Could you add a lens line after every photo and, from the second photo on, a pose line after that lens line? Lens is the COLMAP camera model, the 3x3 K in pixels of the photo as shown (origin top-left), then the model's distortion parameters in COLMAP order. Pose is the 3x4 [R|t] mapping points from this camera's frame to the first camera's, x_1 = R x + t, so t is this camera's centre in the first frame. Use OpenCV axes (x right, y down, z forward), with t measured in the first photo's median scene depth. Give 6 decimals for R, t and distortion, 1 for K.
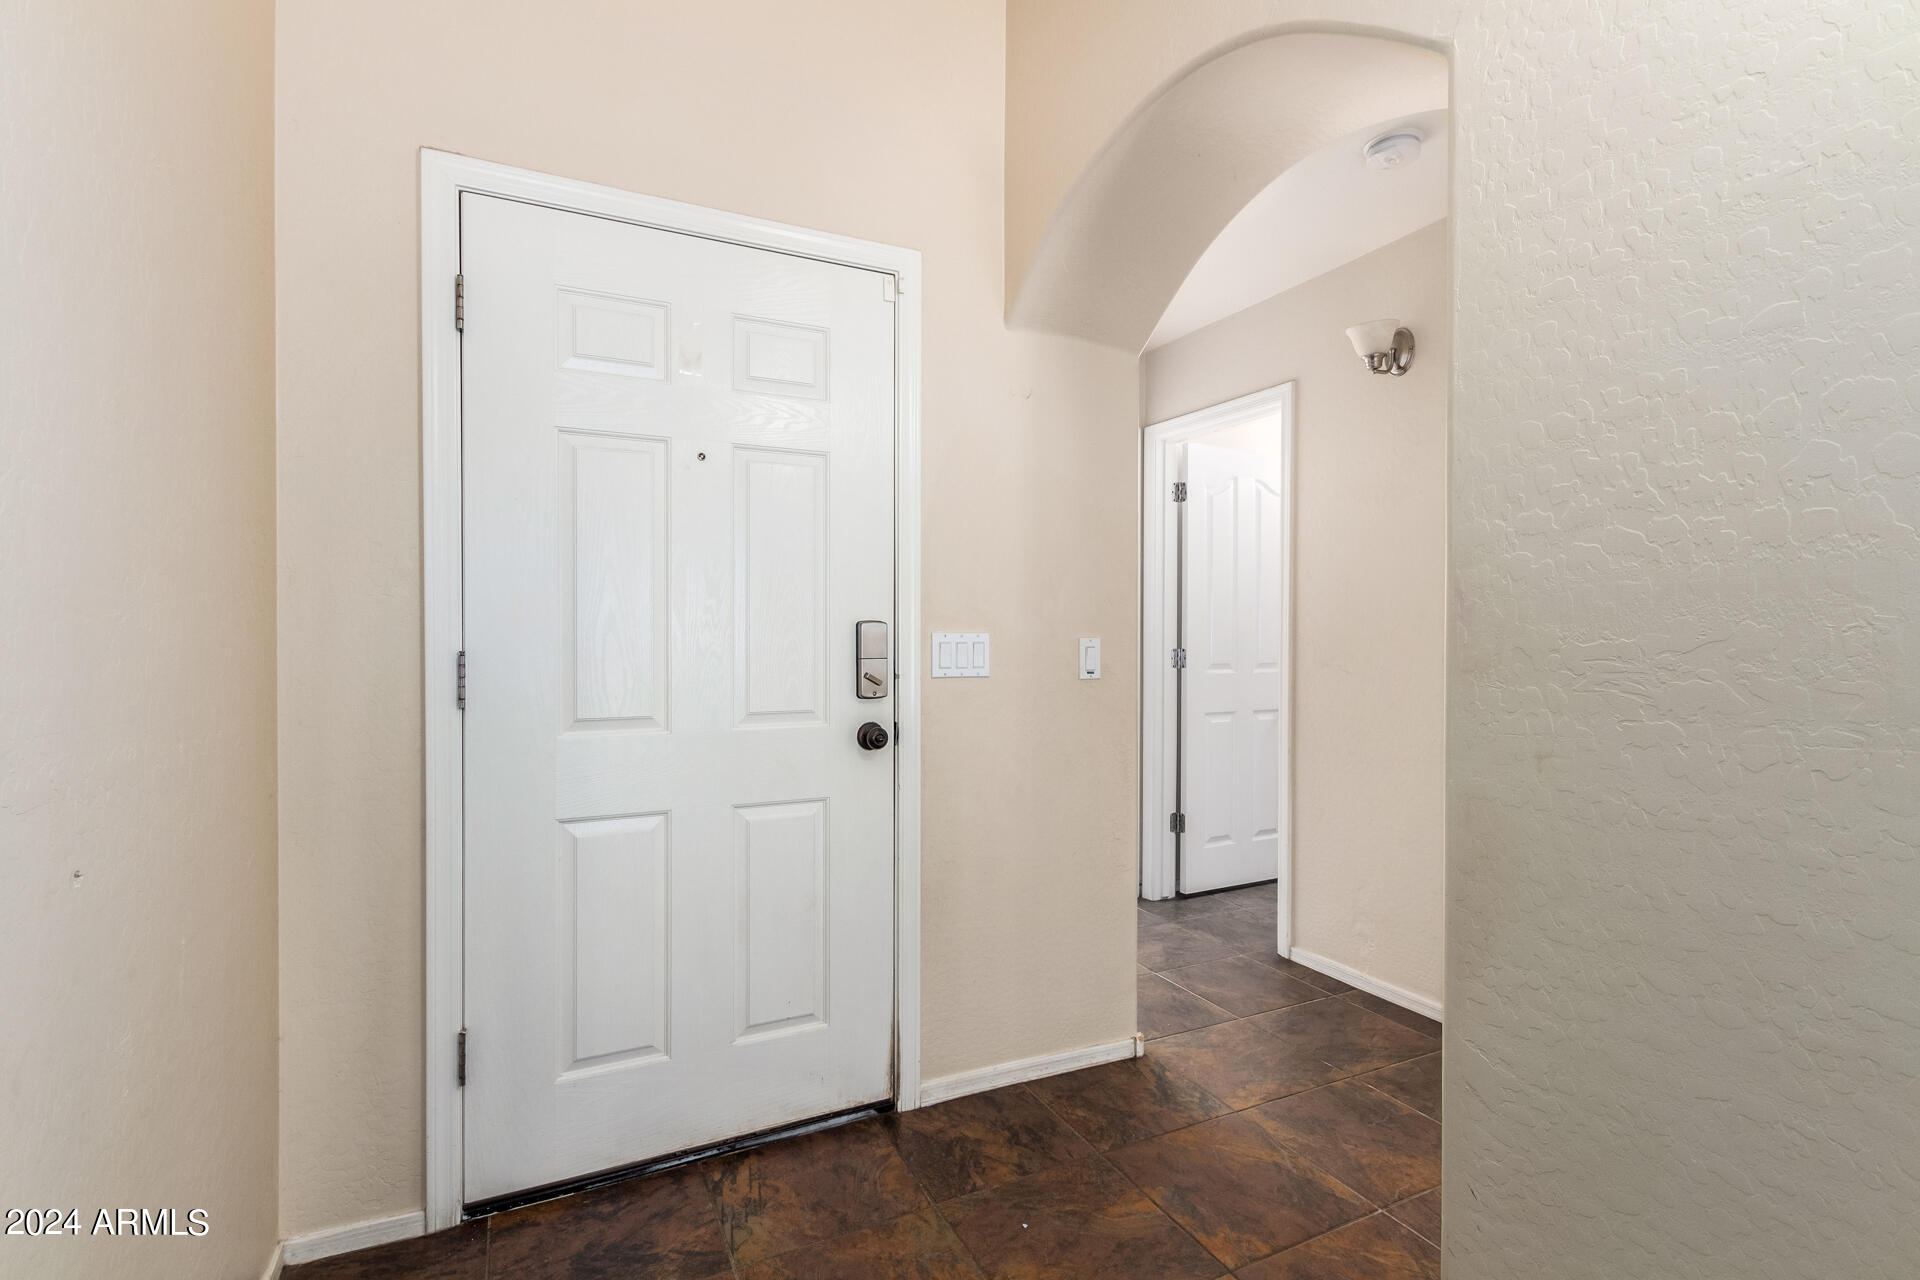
lens RADIAL K [[878.0, 0, 972.1], [0, 878.0, 641.9], [0, 0, 1]] dist [0.008882, -0.002858]
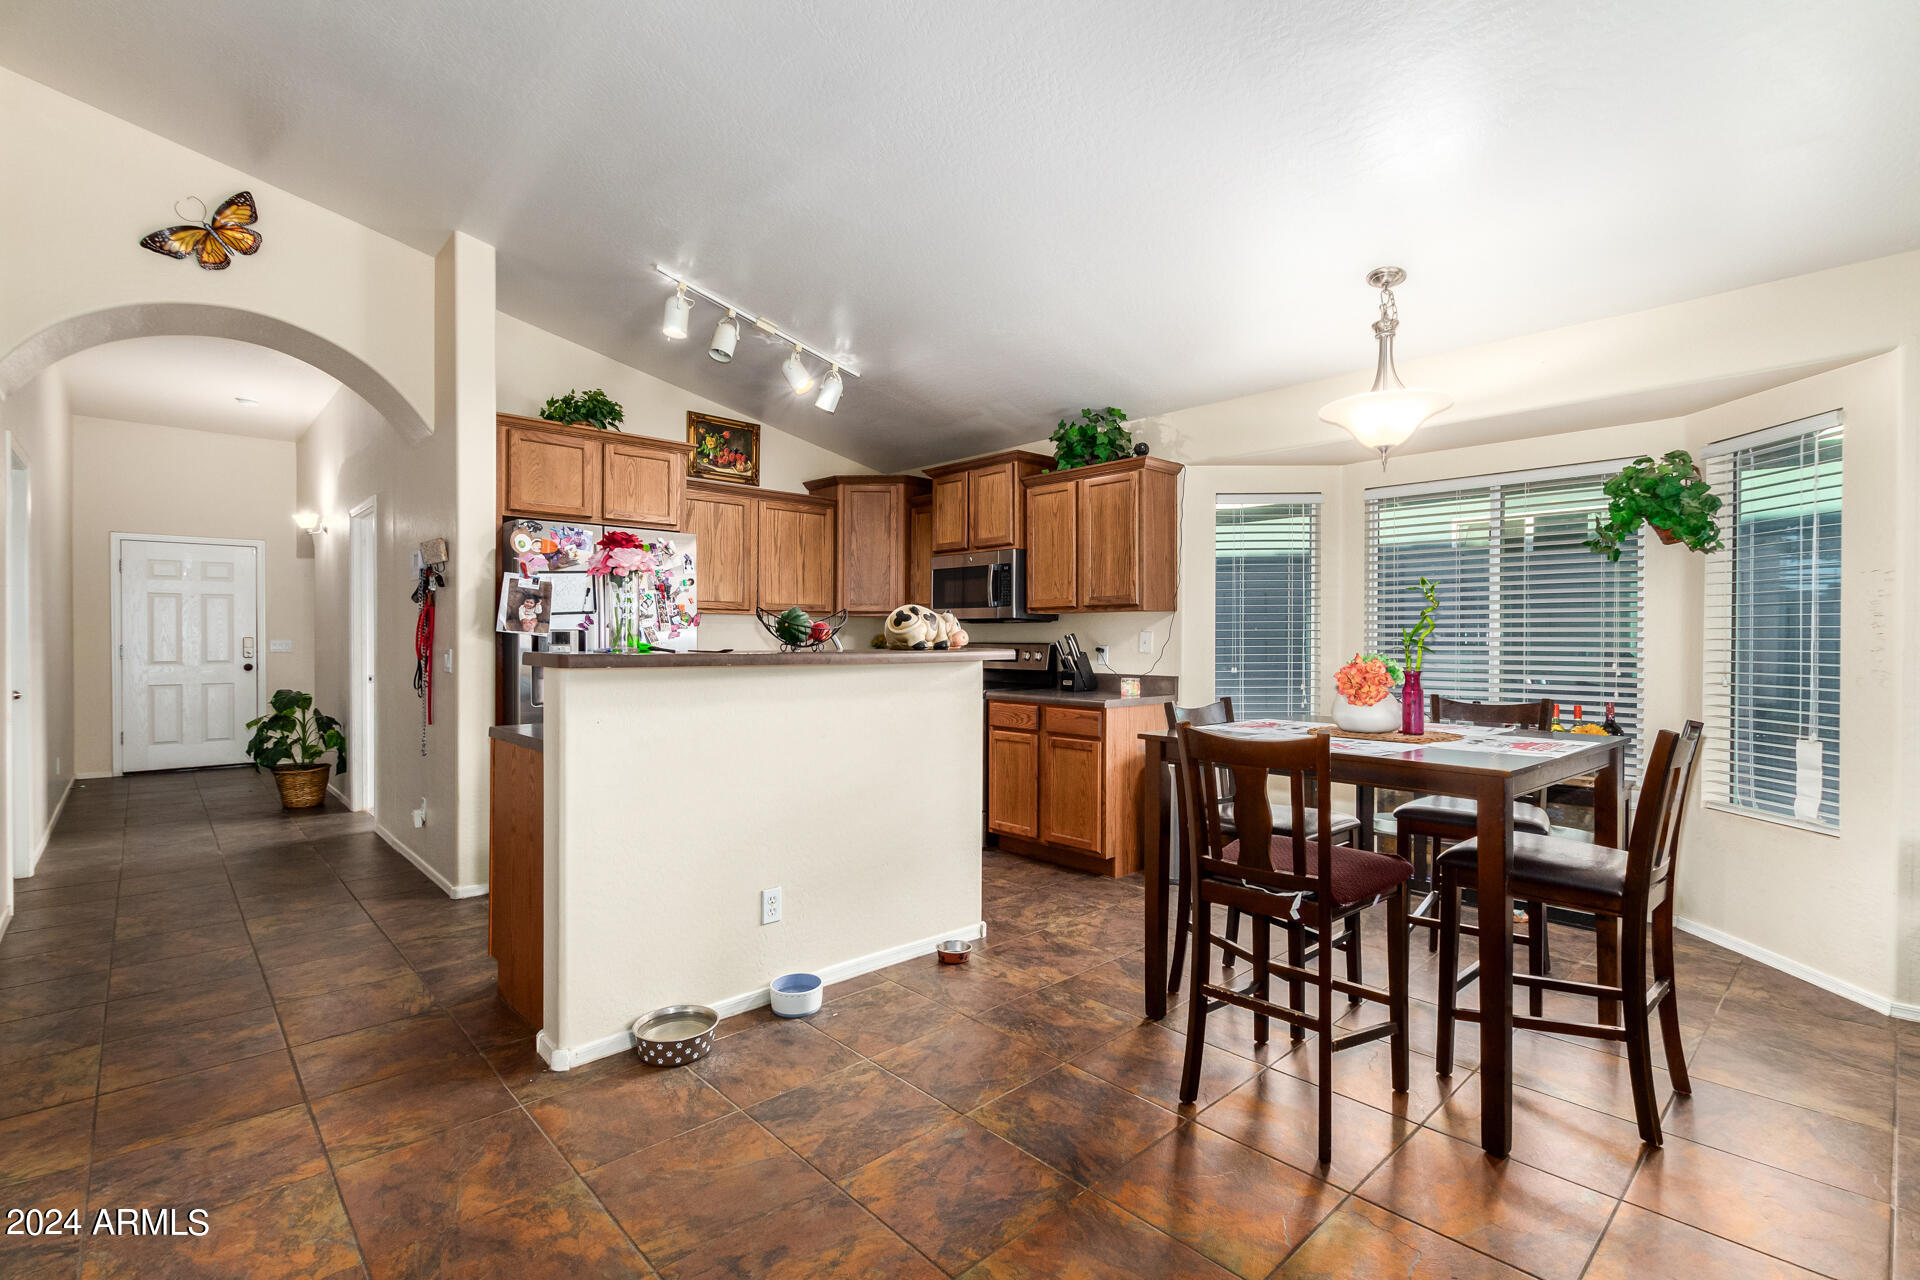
lens RADIAL K [[878.0, 0, 959.8], [0, 878.0, 640.6], [0, 0, 1]] dist [0.008882, -0.002858]
pose [[0.966776, -0.002078, 0.255616, 1.919061], [0.001219, 0.999993, 0.003519, -0.020514], [-0.255621, -0.003090, 0.966772, -3.550077]]
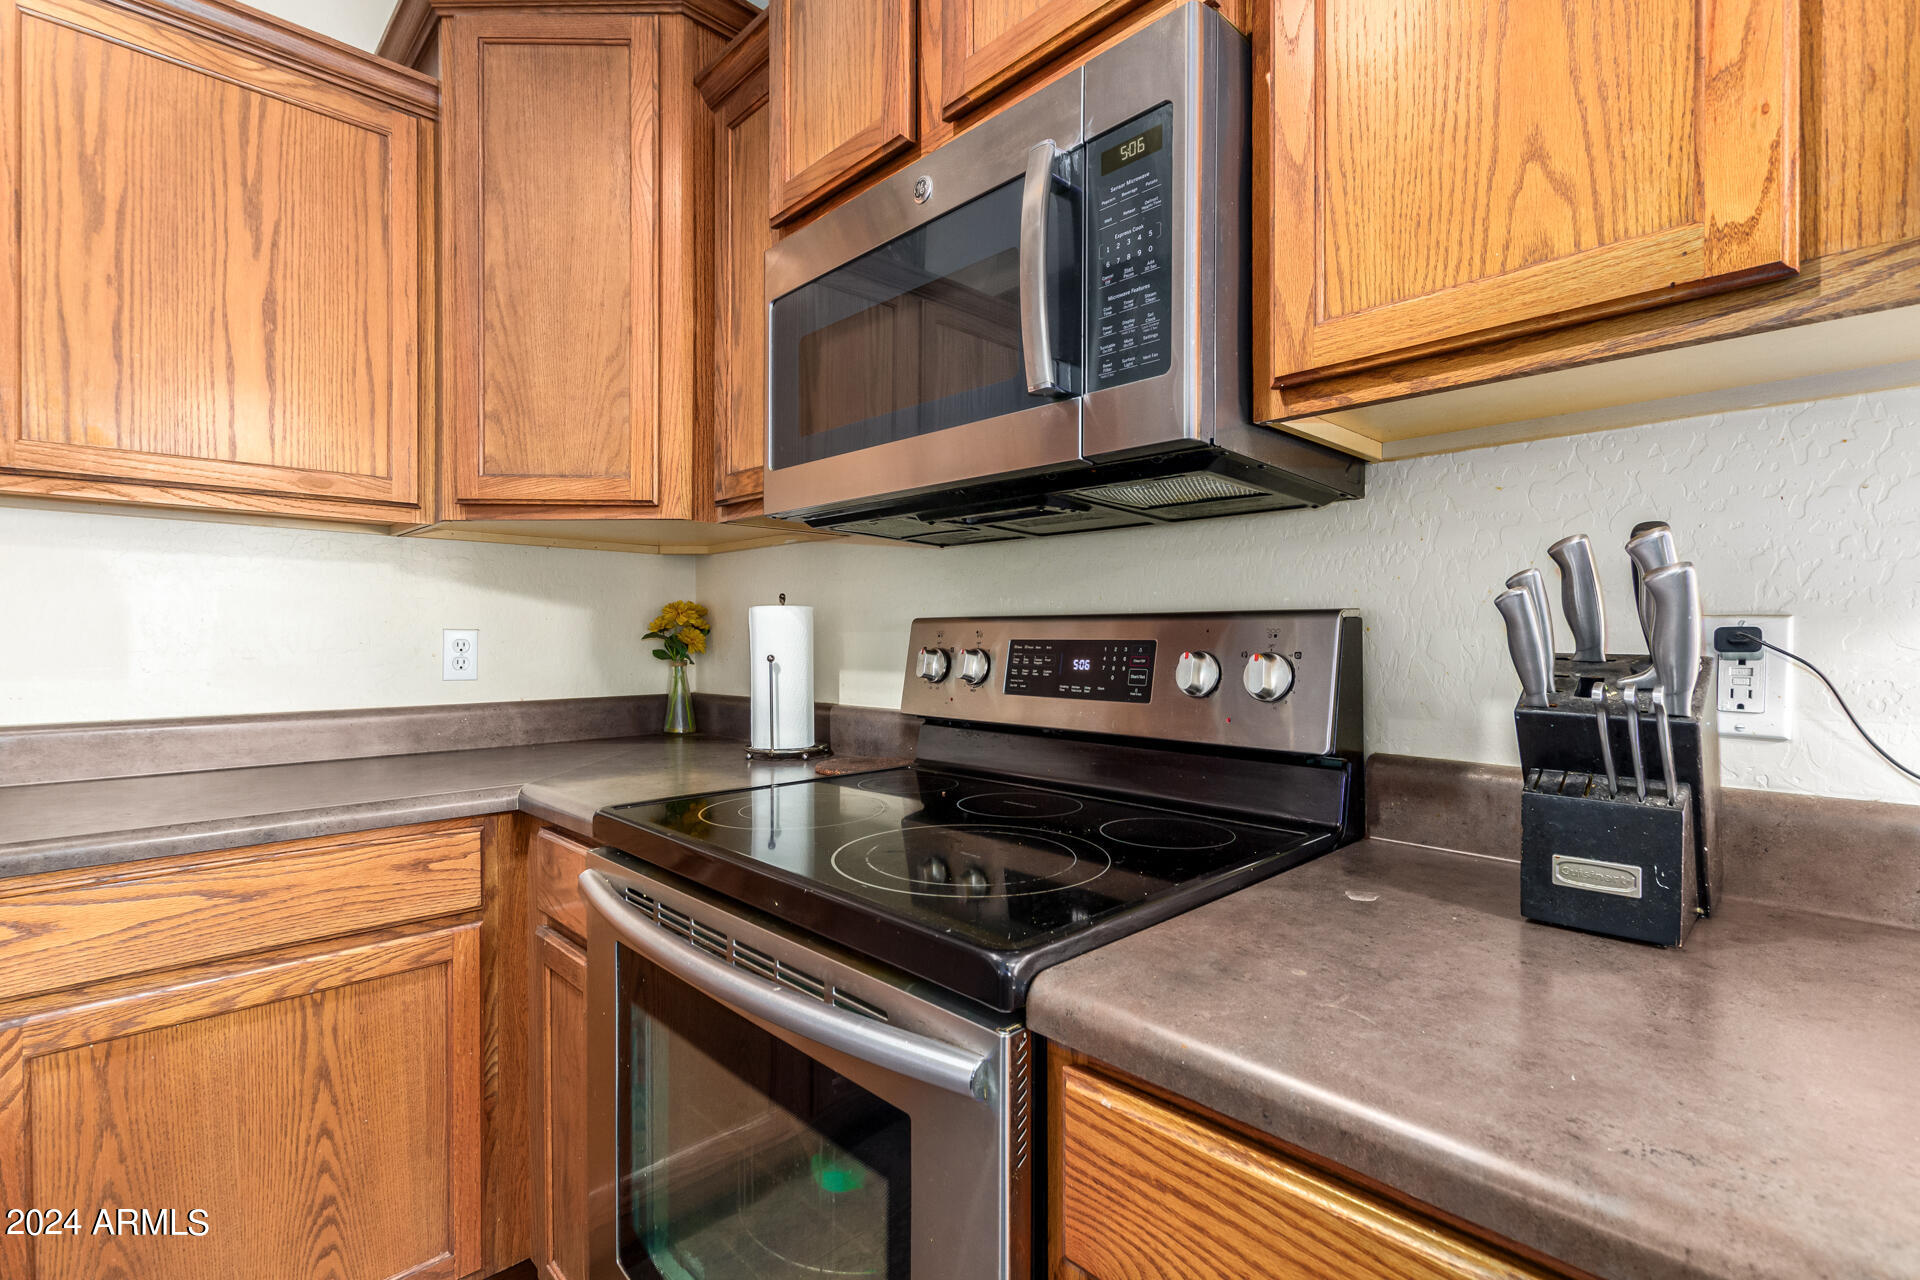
lens RADIAL K [[878.0, 0, 953.2], [0, 878.0, 640.3], [0, 0, 1]] dist [0.008882, -0.002858]
pose [[0.963701, -0.003076, 0.266965, 2.494418], [0.002221, 0.999991, 0.003504, 0.011983], [-0.266973, -0.002784, 0.963700, -1.529511]]
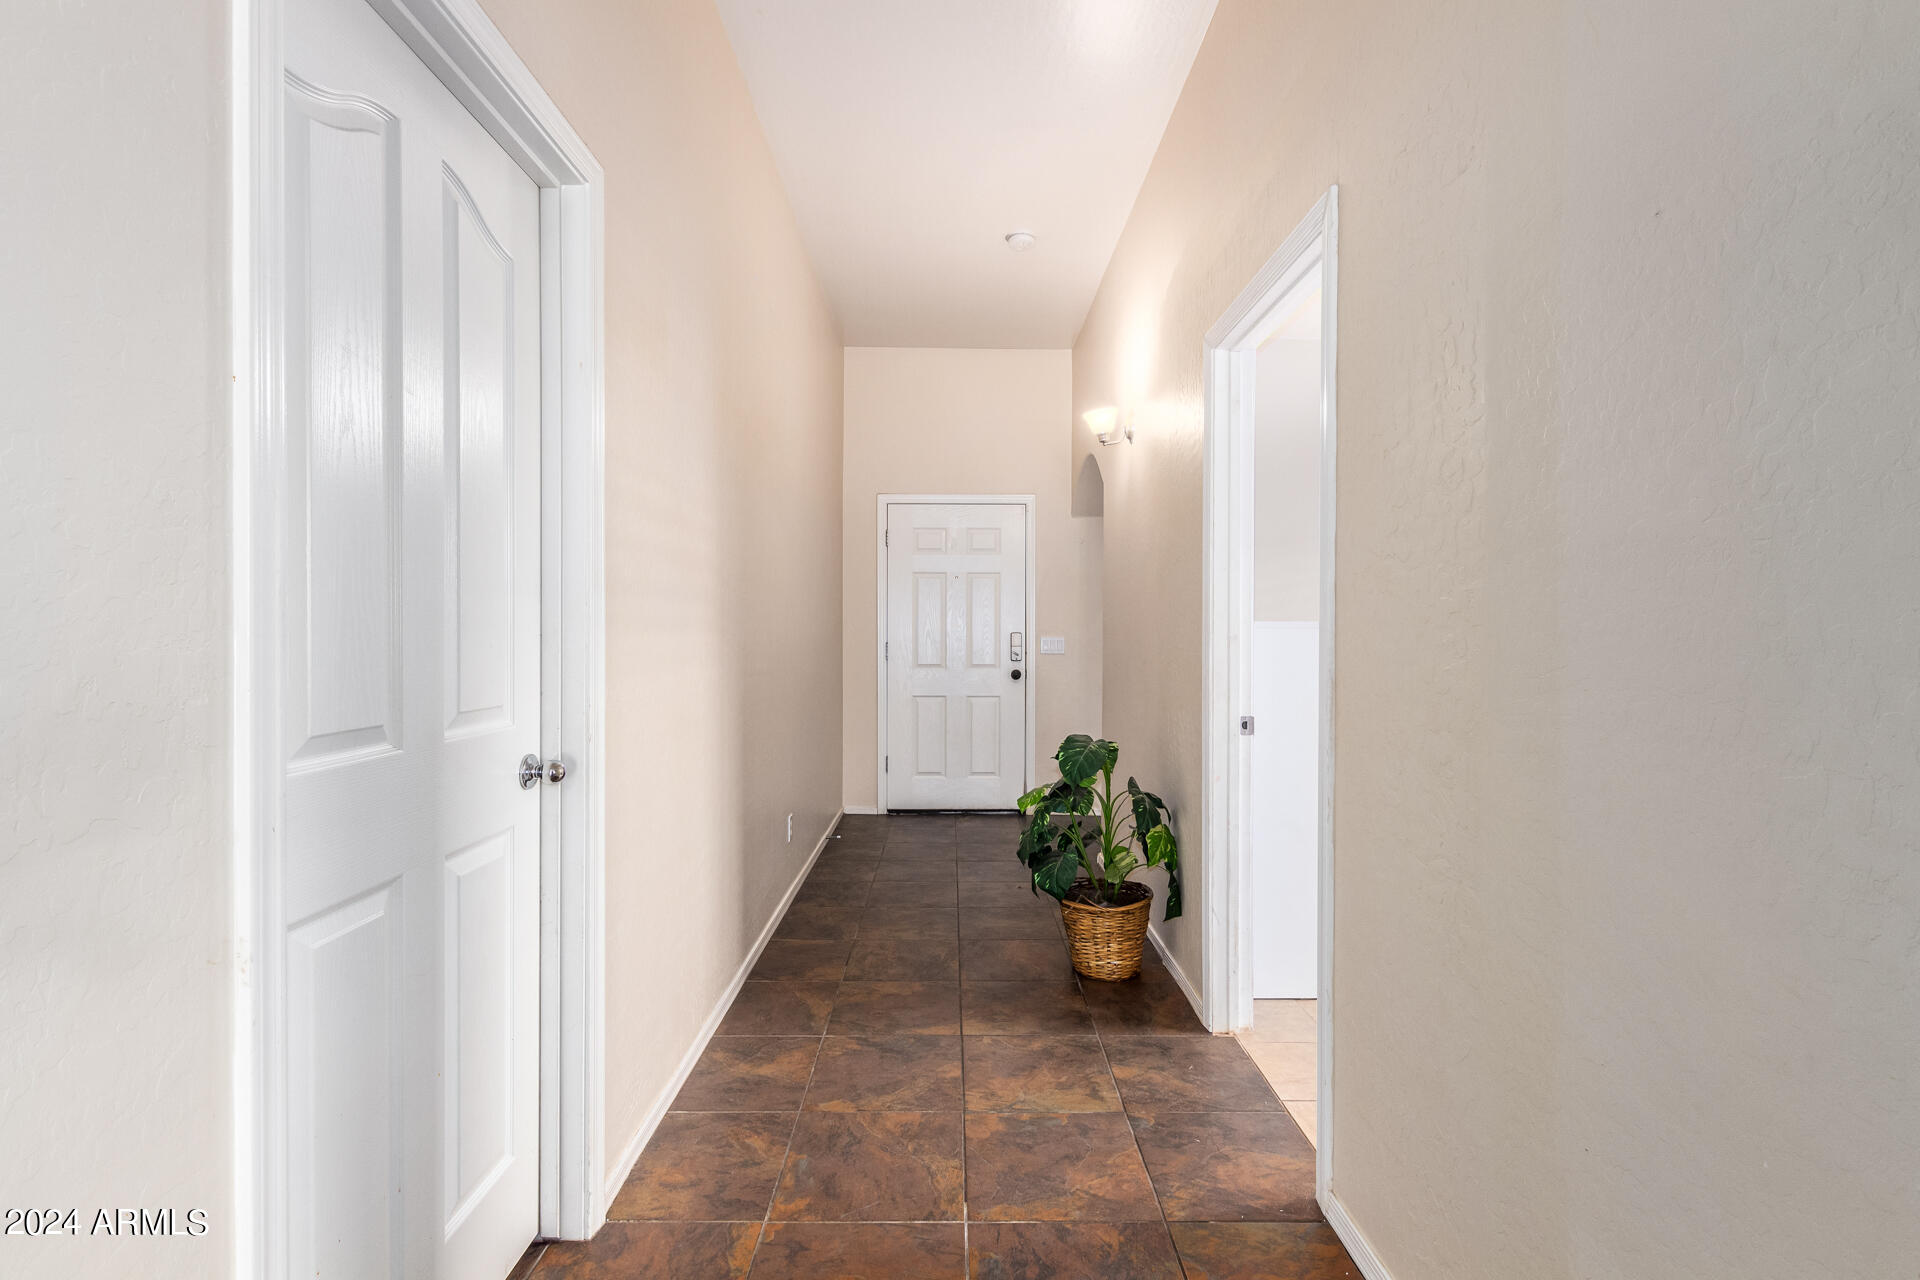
lens RADIAL K [[878.0, 0, 957.1], [0, 878.0, 639.5], [0, 0, 1]] dist [0.008882, -0.002858]
pose [[0.886327, 0.003750, -0.463045, 0.985484], [-0.003532, 0.999993, 0.001337, -0.004789], [0.463046, 0.000450, 0.886334, -1.503510]]
